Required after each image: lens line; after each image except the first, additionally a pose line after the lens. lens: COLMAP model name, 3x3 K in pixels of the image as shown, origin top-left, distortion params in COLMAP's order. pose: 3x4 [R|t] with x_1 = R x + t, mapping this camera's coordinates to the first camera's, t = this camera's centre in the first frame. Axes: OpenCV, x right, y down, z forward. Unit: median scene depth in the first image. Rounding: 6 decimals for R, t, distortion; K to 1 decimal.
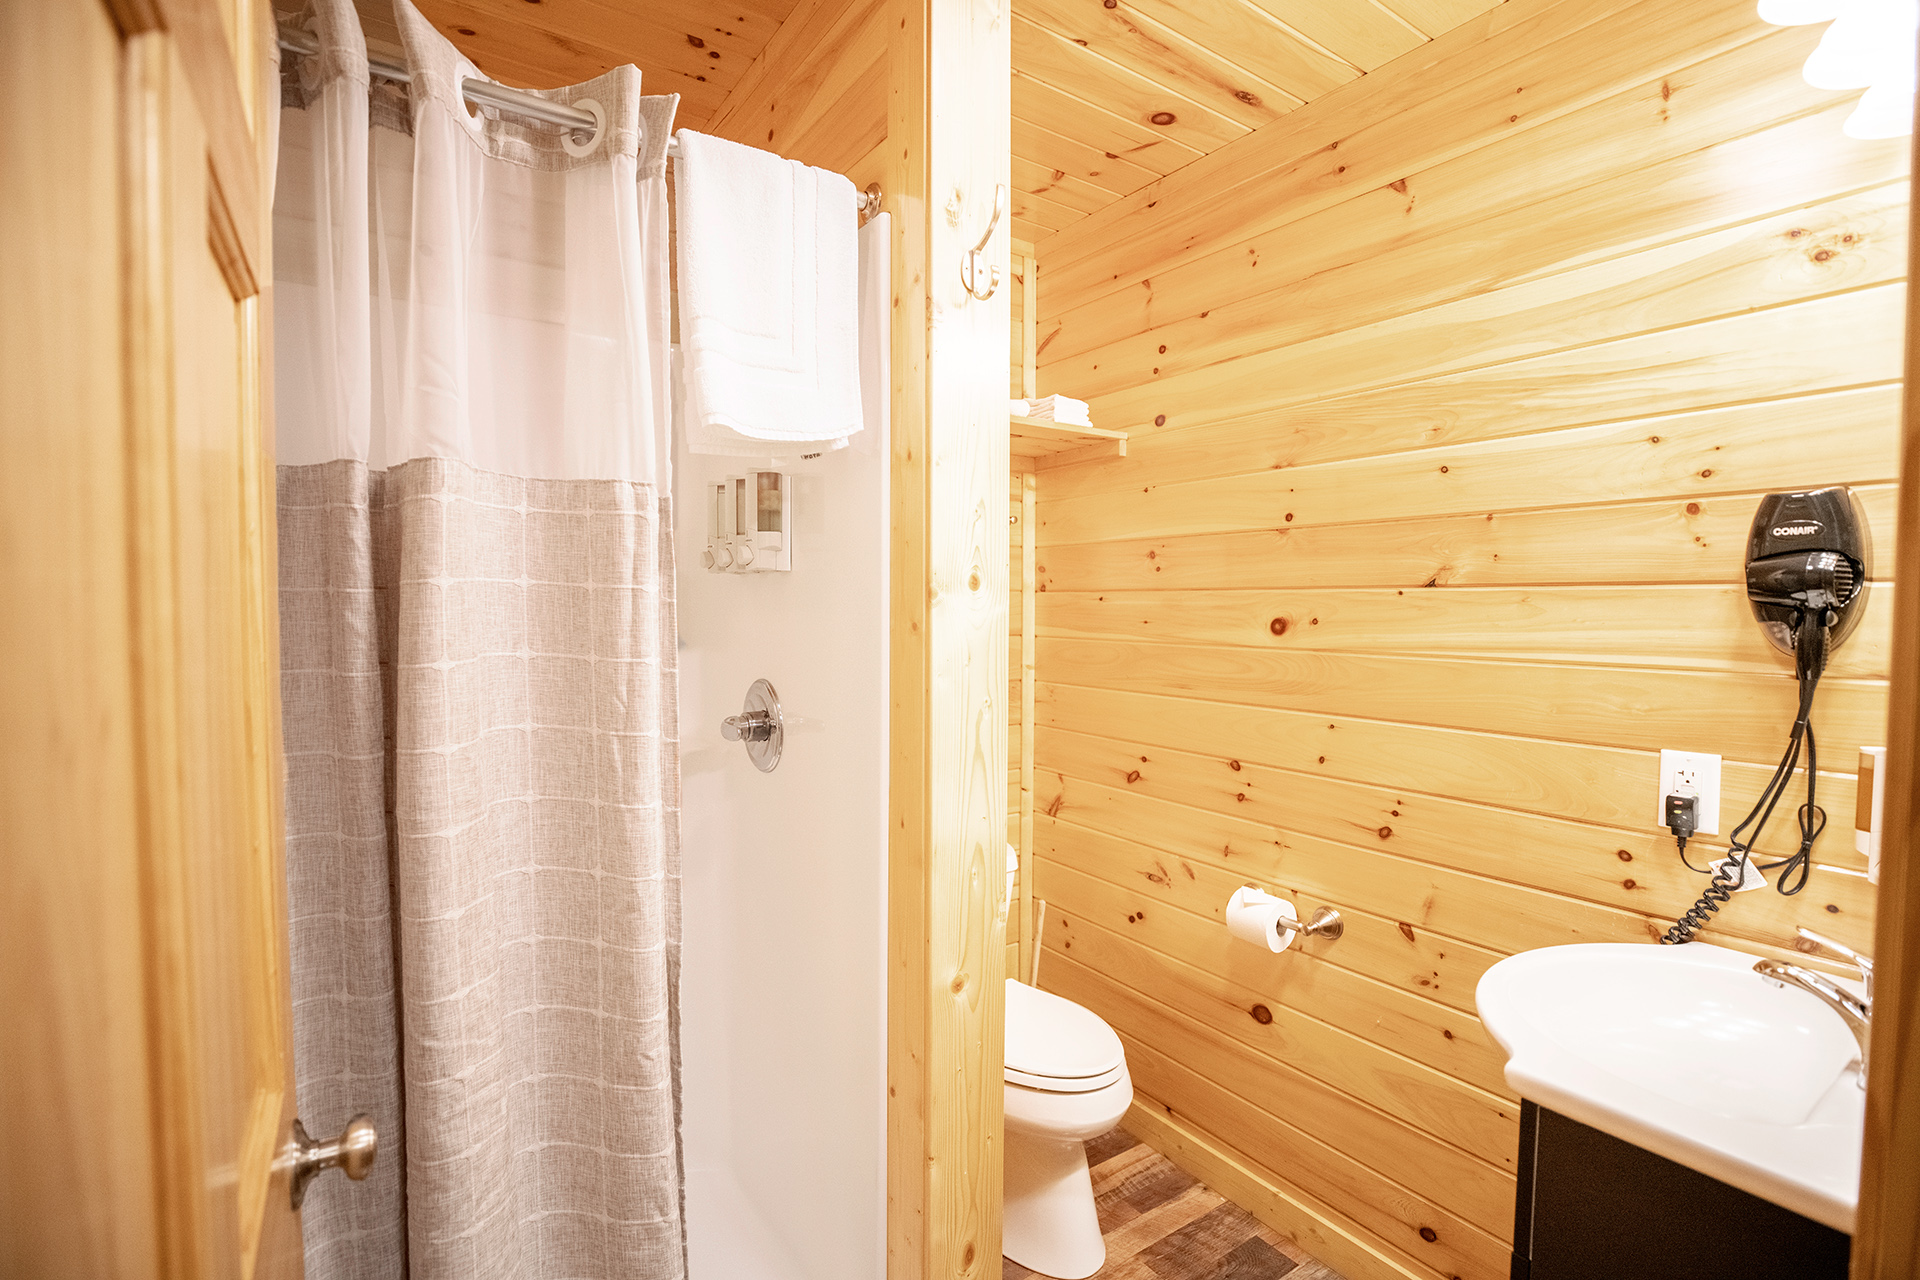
lens RADIAL K [[881.3, 0, 945.4], [0, 881.3, 640.2], [0, 0, 1]] dist [-0.045398, 0.014136]
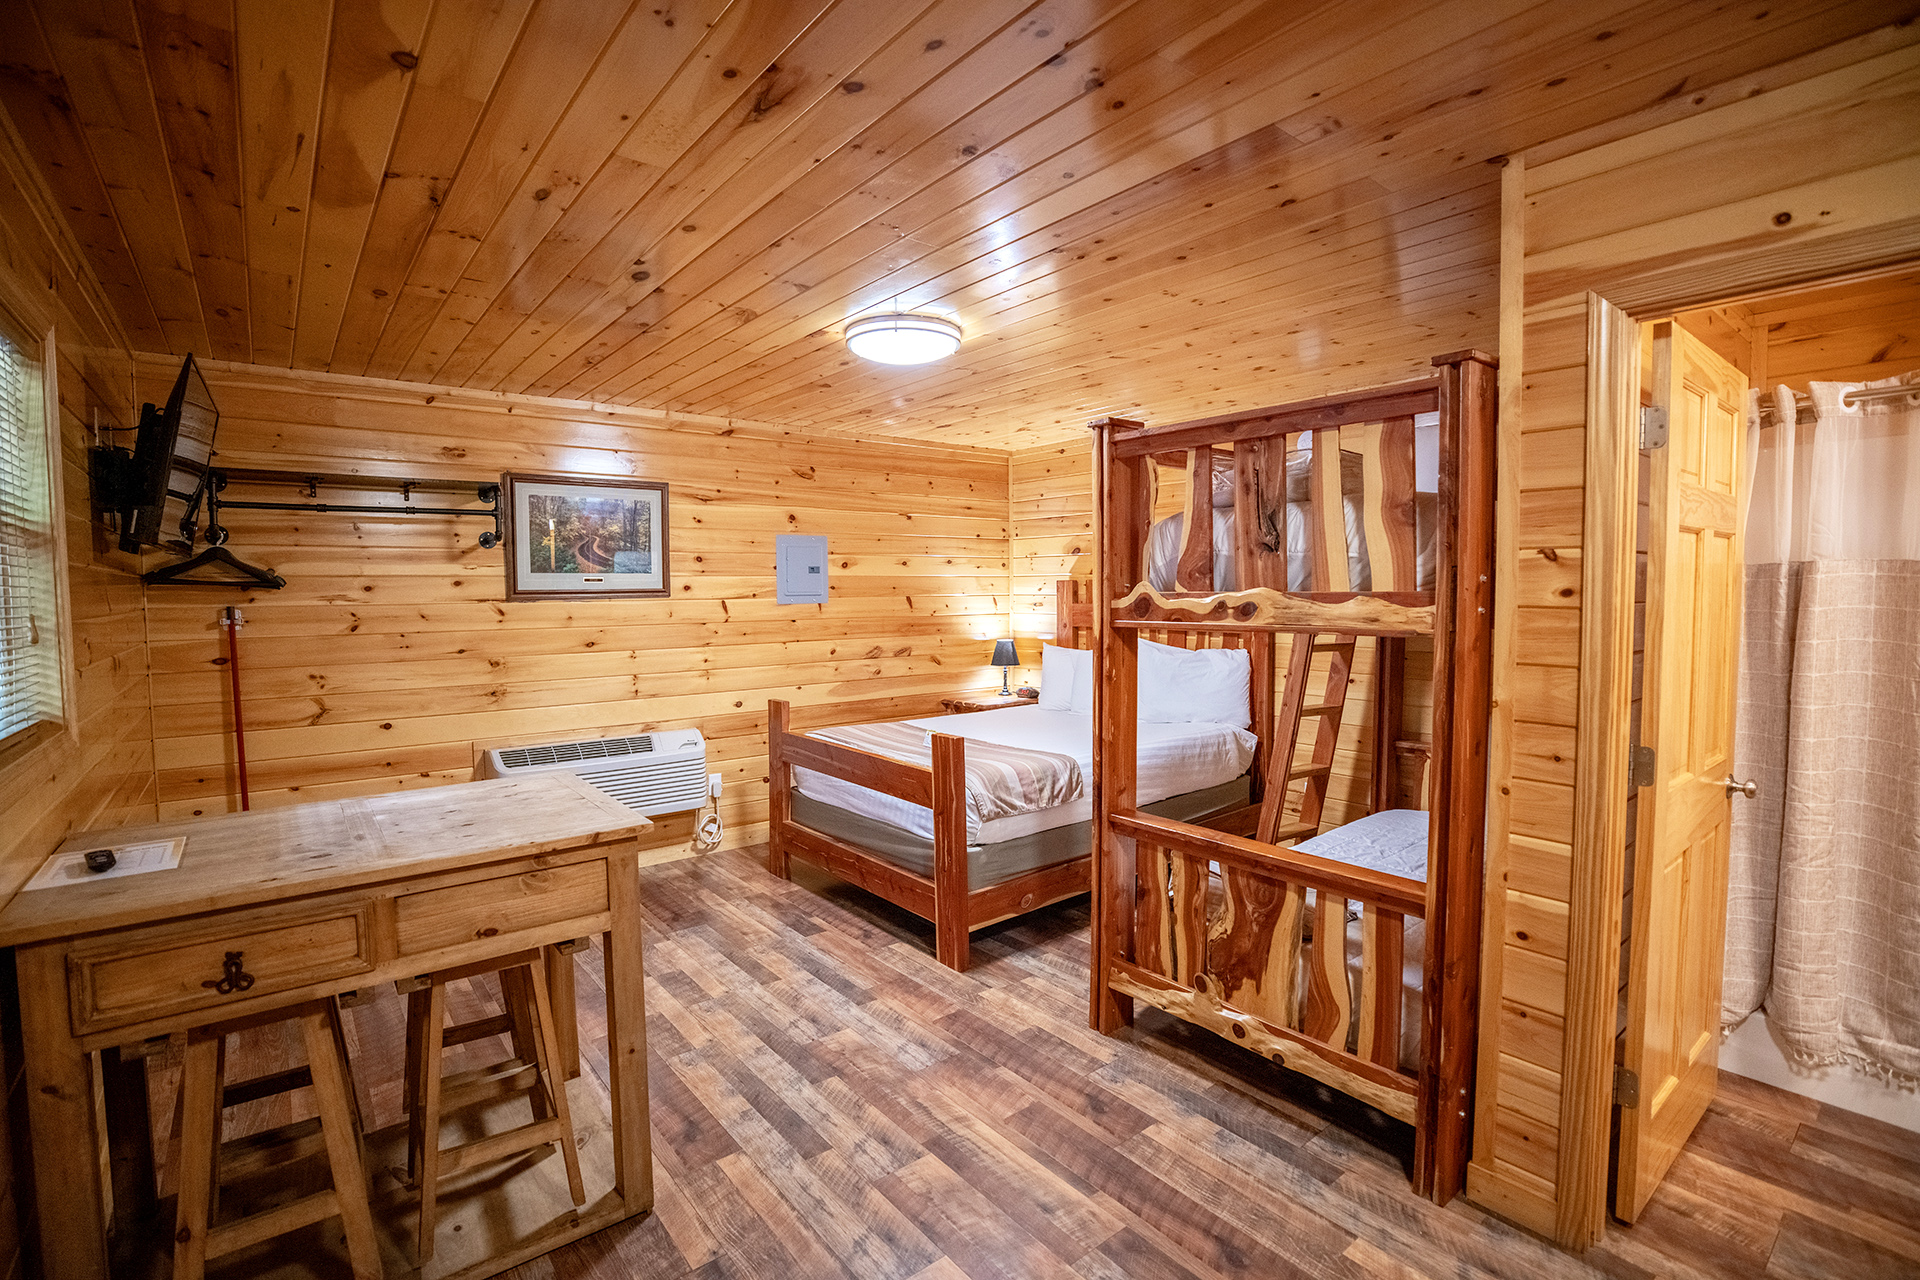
lens RADIAL K [[880.0, 0, 949.9], [0, 880.0, 636.2], [0, 0, 1]] dist [-0.043992, 0.013038]
pose [[0.077659, 0.054731, -0.995477, 1.520809], [-0.026950, 0.998242, 0.052781, -0.045799], [0.996616, 0.022729, 0.078998, -1.531154]]
